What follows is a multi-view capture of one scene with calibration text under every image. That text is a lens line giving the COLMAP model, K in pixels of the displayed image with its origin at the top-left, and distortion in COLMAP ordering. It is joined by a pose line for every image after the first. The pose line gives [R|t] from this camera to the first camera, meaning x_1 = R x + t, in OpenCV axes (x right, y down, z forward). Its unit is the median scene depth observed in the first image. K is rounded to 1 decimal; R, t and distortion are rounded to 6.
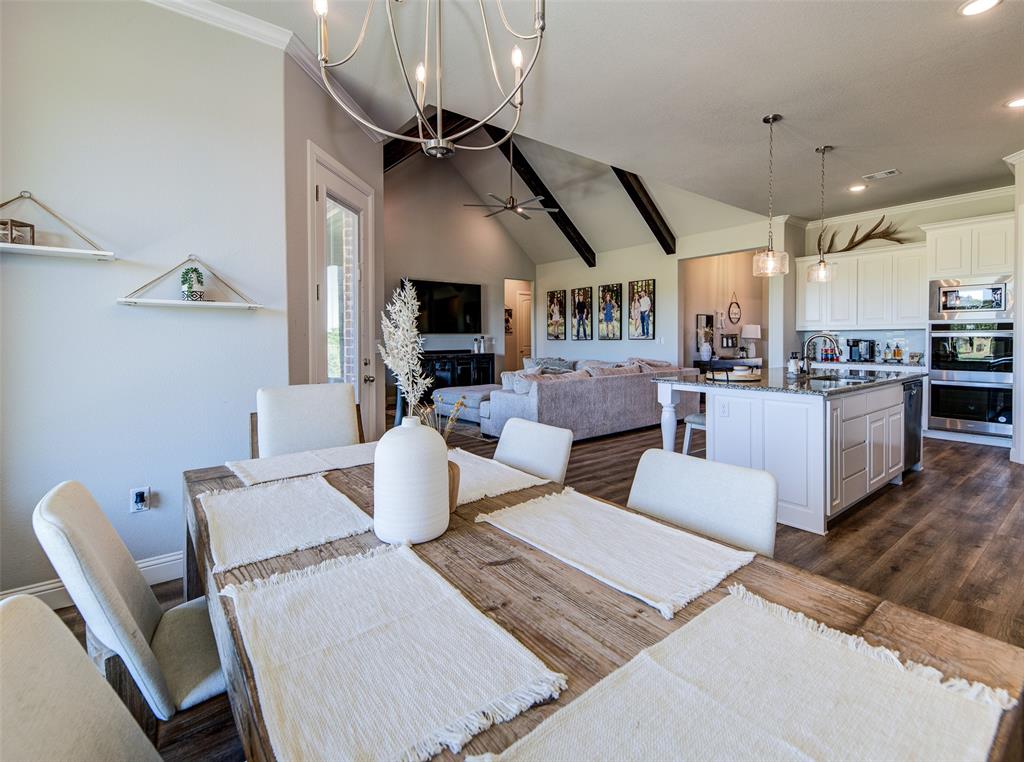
lens RADIAL K [[468.2, 0, 514.0], [0, 468.2, 345.4], [0, 0, 1]] dist [0.005932, 0.000484]
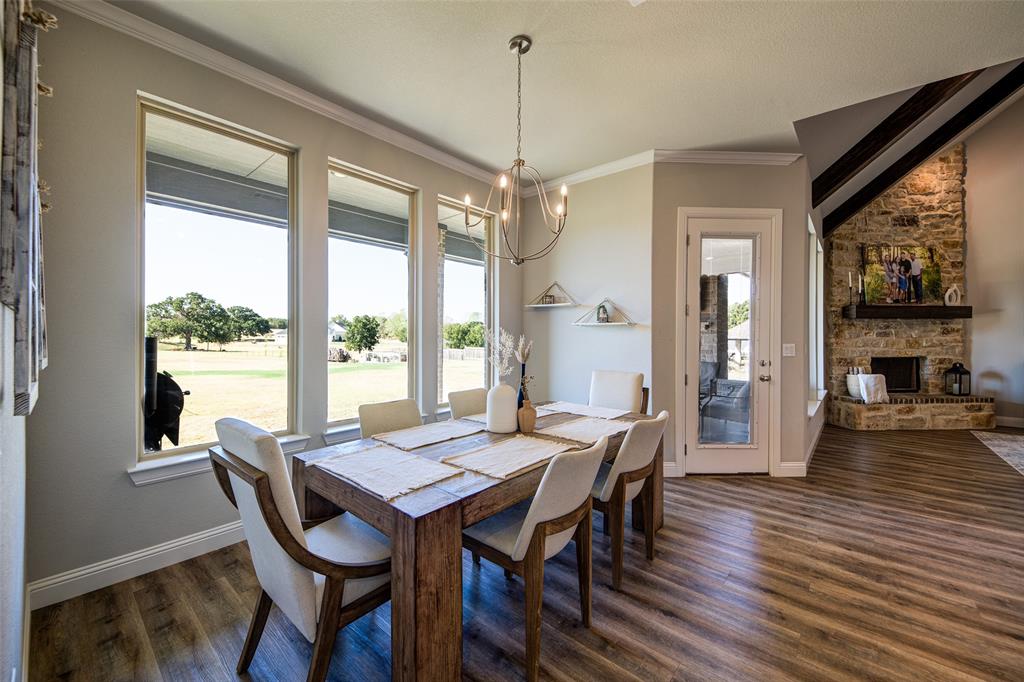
lens RADIAL K [[394.1, 0, 507.7], [0, 394.1, 334.2], [0, 0, 1]] dist [-0.016068, -0.002772]
pose [[0.202725, 0.000195, -0.979236, 0.822918], [-0.016439, 0.999860, -0.003204, -0.036341], [0.979098, 0.016747, 0.202700, 0.296252]]
